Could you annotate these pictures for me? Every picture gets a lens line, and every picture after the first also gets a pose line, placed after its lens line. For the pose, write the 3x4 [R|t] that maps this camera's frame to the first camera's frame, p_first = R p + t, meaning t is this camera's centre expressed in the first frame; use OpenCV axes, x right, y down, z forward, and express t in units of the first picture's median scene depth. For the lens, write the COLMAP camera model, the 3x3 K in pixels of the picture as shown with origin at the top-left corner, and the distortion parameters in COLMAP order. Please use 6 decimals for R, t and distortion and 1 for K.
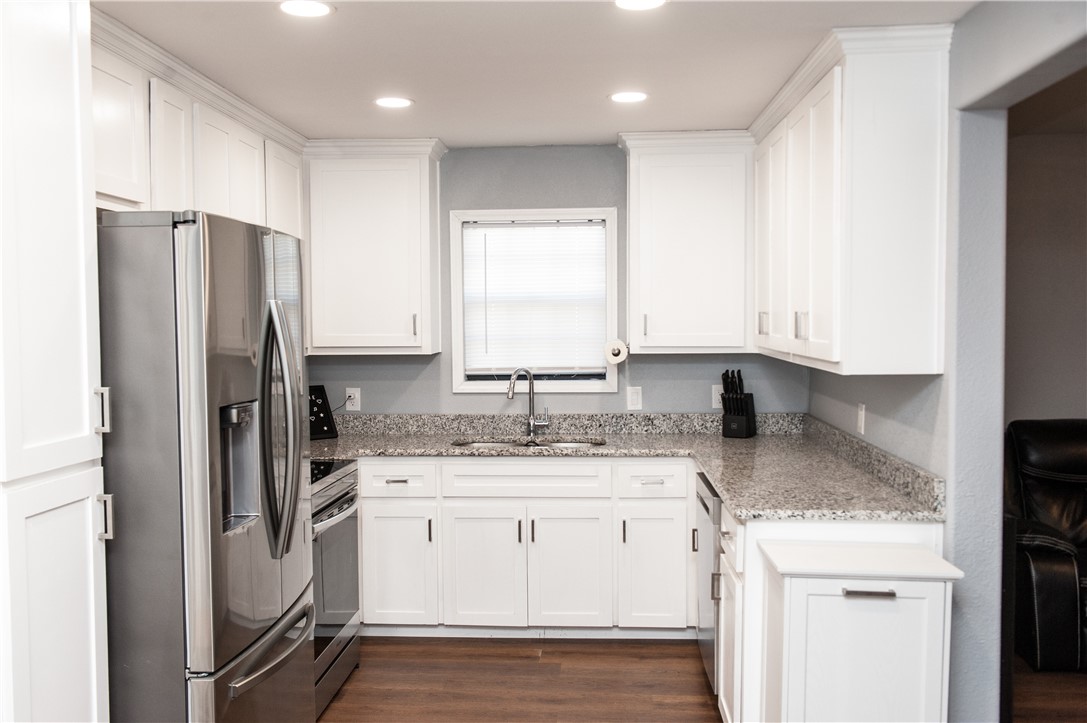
lens RADIAL K [[1009.9, 0, 534.4], [0, 1009.9, 395.9], [0, 0, 1]] dist [0.021444, 0.000000]
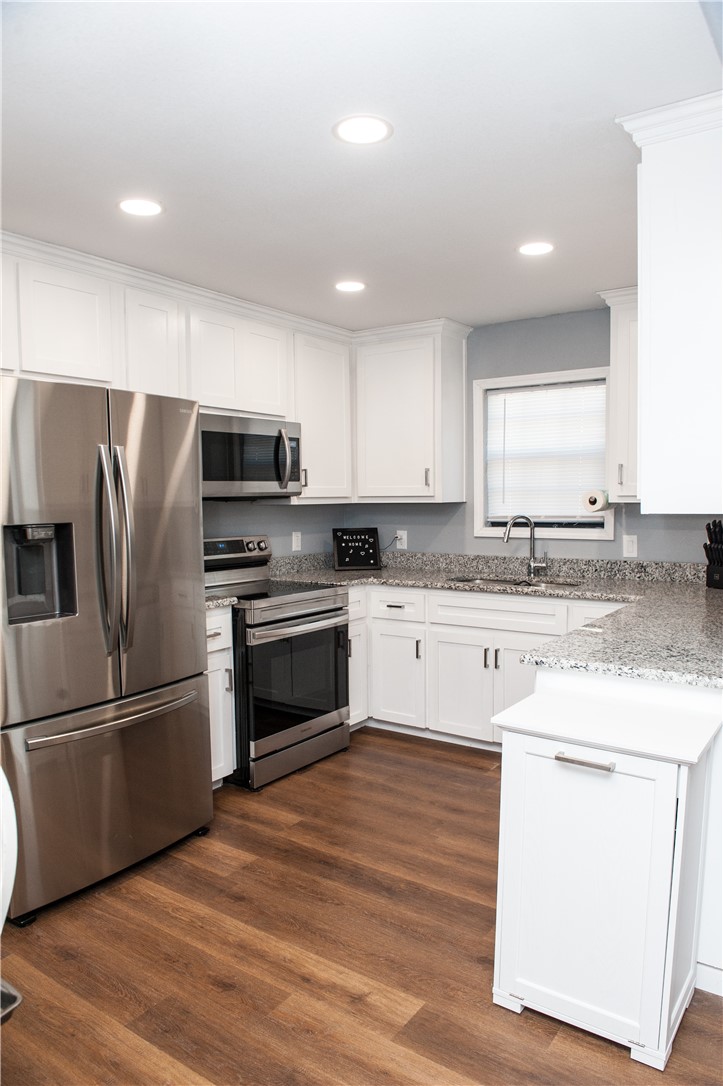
lens RADIAL K [[736.0, 0, 422.1], [0, 736.0, 576.5], [0, 0, 1]] dist [-0.044217, -0.014937]
pose [[0.867895, 0.051902, -0.494028, 0.296948], [-0.034681, 0.998431, 0.043967, 0.007907], [0.495535, -0.021026, 0.868333, 0.228051]]
